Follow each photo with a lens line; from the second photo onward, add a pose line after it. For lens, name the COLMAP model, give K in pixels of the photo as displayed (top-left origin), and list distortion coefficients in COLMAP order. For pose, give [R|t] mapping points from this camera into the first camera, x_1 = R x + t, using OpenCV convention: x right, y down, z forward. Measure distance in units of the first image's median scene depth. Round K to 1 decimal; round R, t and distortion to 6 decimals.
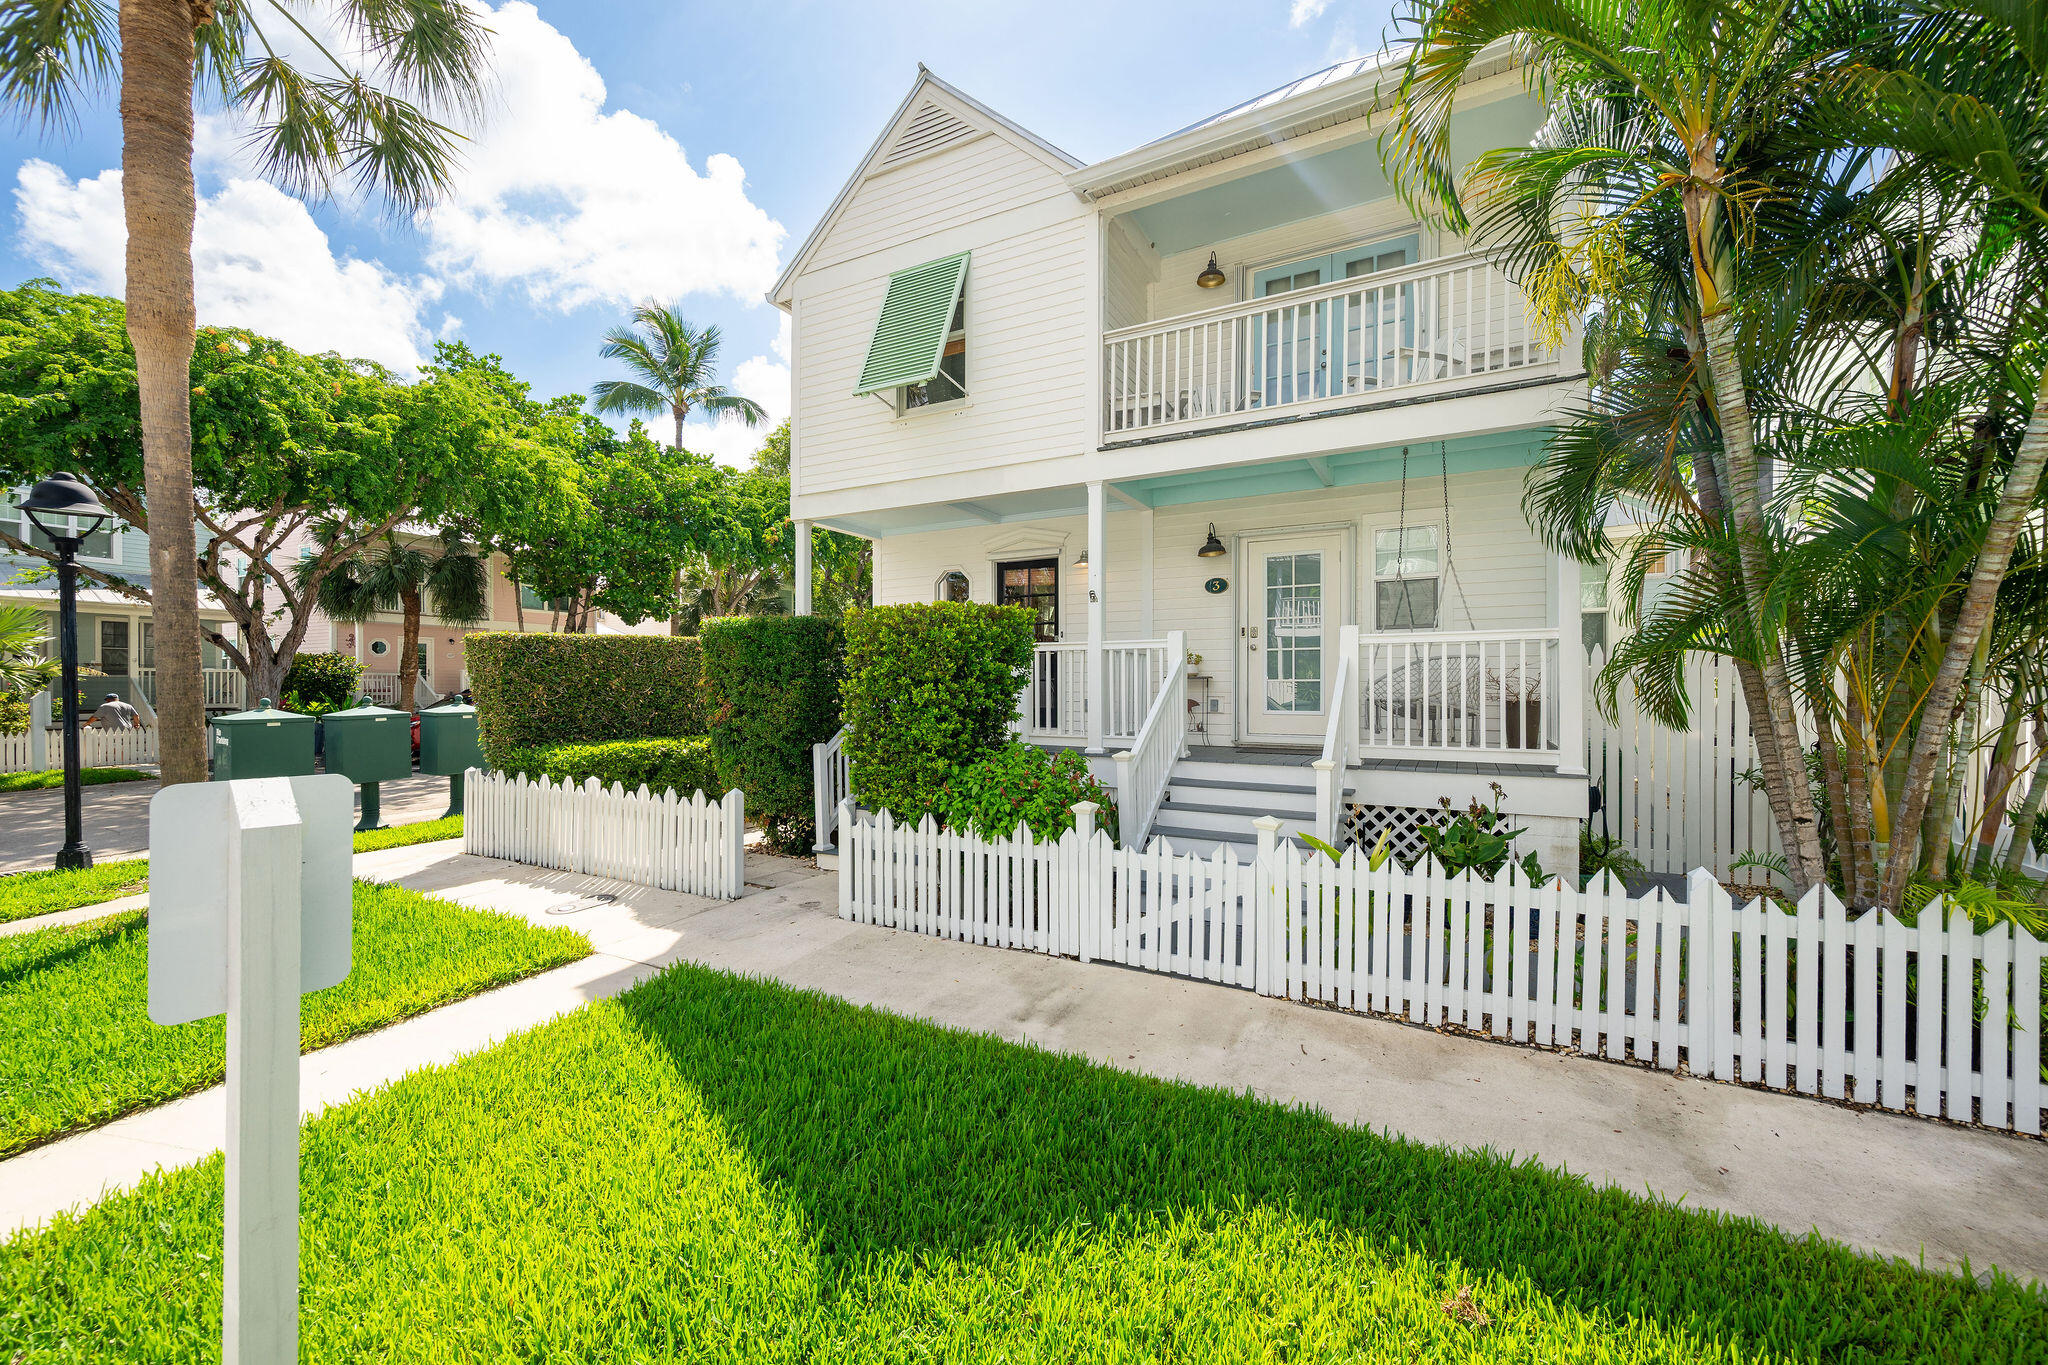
lens RADIAL K [[805.8, 0, 1028.4], [0, 805.8, 687.6], [0, 0, 1]] dist [-0.005438, 0.002229]
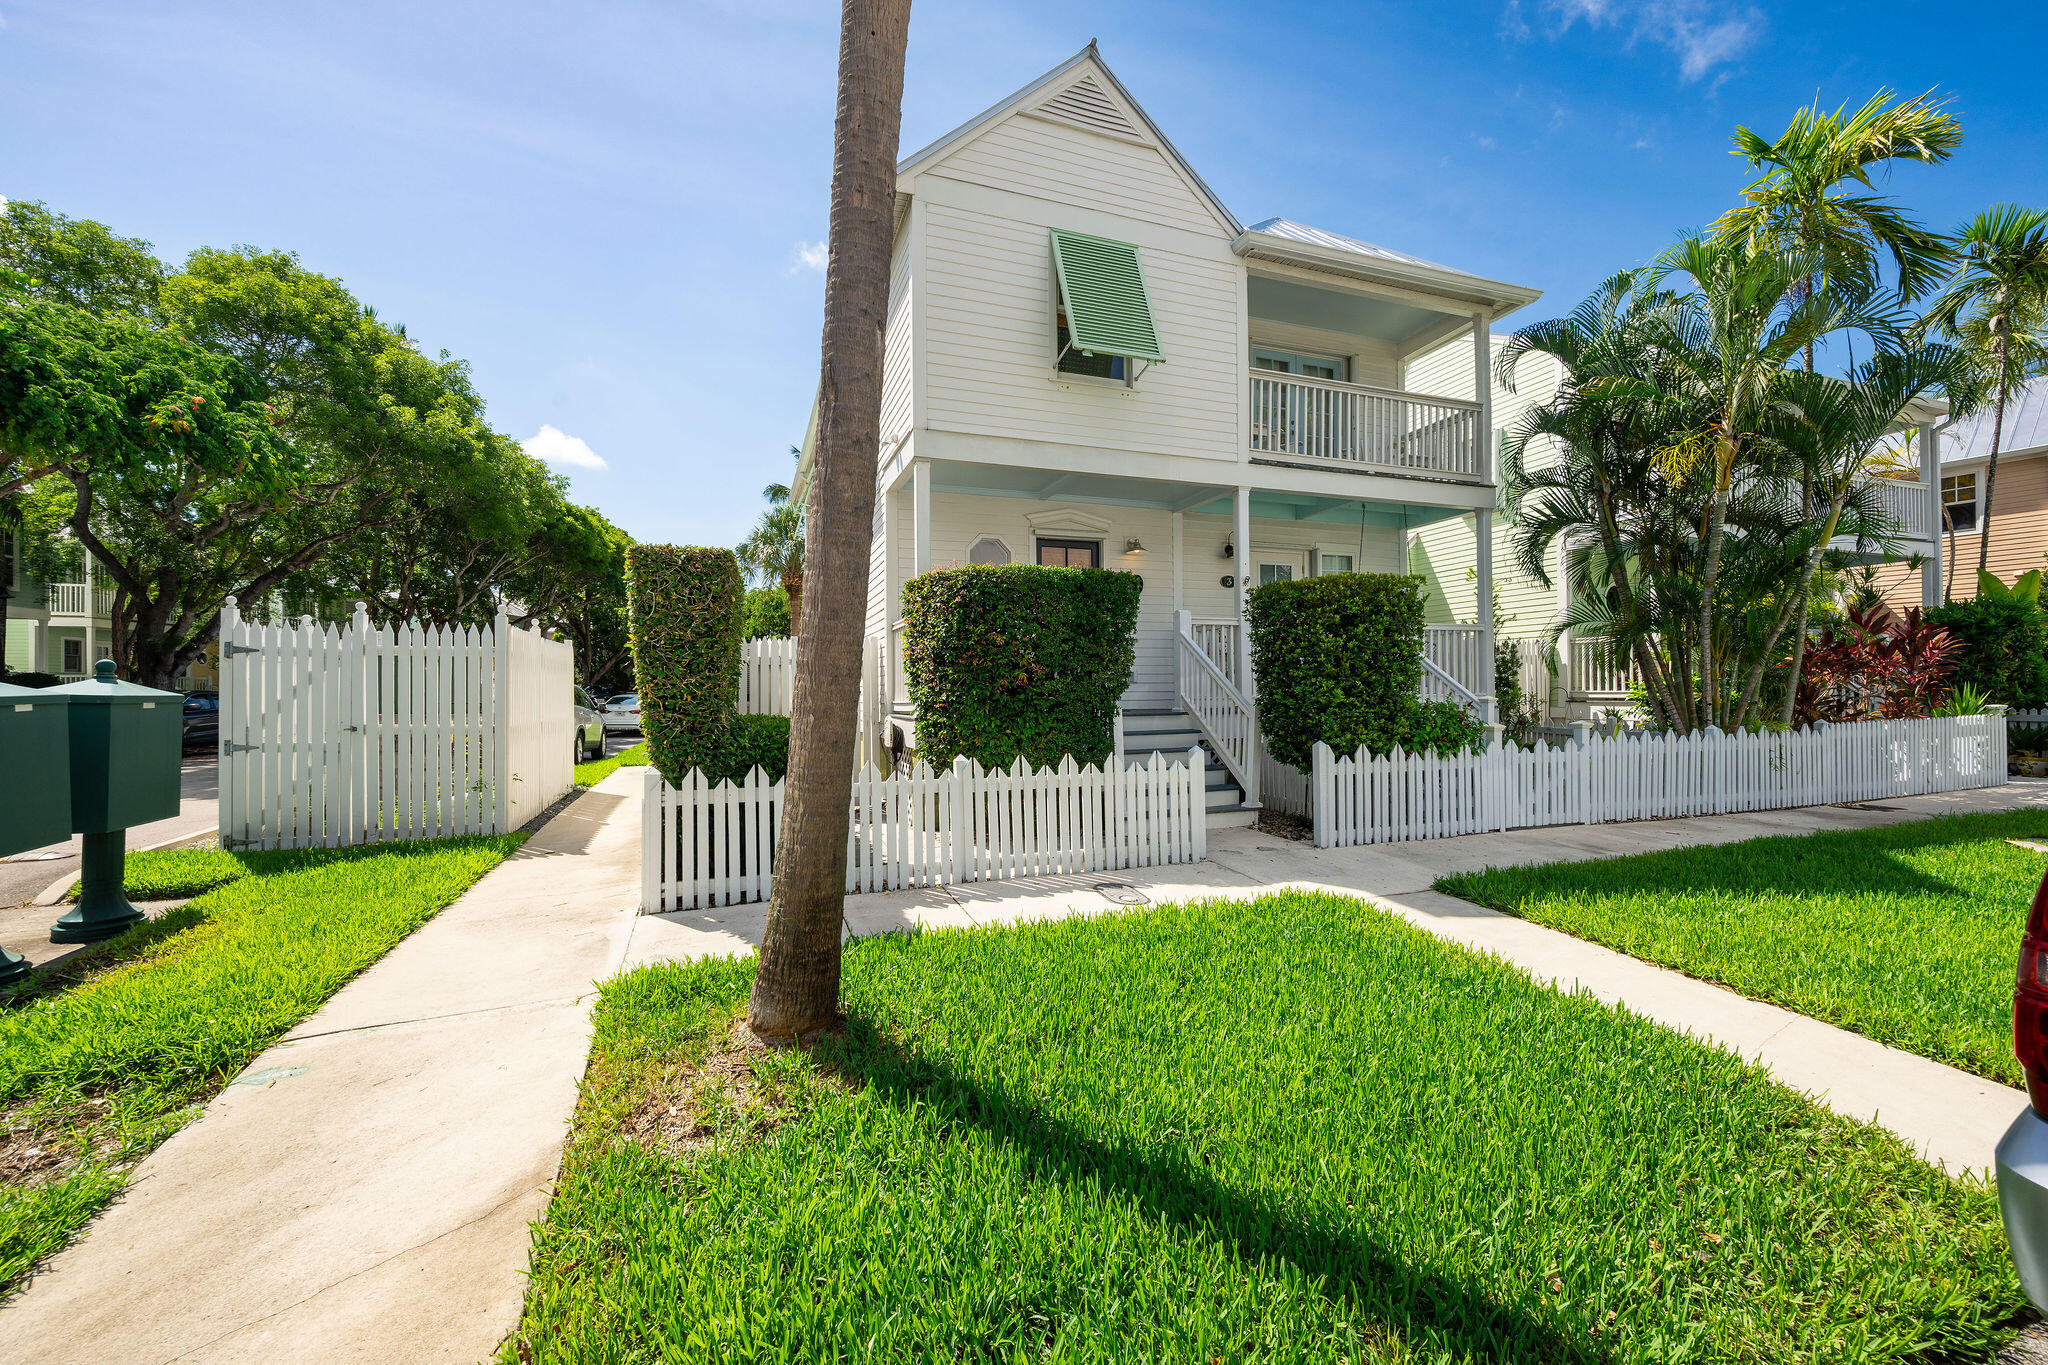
lens RADIAL K [[805.8, 0, 1028.4], [0, 805.8, 687.6], [0, 0, 1]] dist [-0.005438, 0.002229]
pose [[0.671483, -0.001868, 0.741018, -1.031063], [0.007809, 0.999959, -0.004556, 0.050356], [-0.740979, 0.008846, 0.671470, 0.423552]]
